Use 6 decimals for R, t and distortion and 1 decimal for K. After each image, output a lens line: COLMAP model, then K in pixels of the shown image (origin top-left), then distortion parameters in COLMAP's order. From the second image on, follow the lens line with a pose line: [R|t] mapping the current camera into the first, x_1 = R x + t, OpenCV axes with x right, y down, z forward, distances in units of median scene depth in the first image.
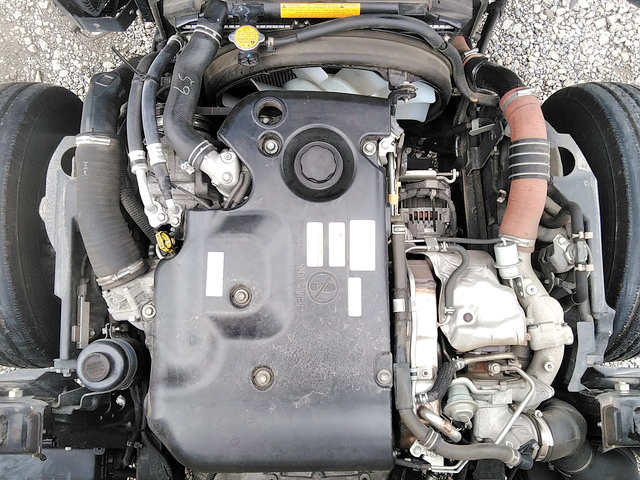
lens RADIAL K [[499.7, 0, 320.0], [0, 499.7, 240.0], [0, 0, 1]] dist [0.000128, -0.000280]
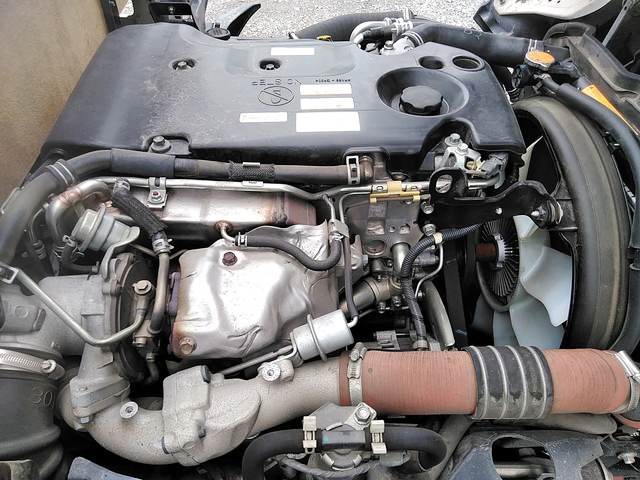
lens RADIAL K [[499.7, 0, 320.0], [0, 499.7, 240.0], [0, 0, 1]] dist [0.000128, -0.000280]
pose [[0.036179, 0.735447, -0.676616, 0.738958], [-0.993647, 0.098674, 0.054123, -0.002057], [0.106569, 0.670359, 0.734345, 0.526061]]
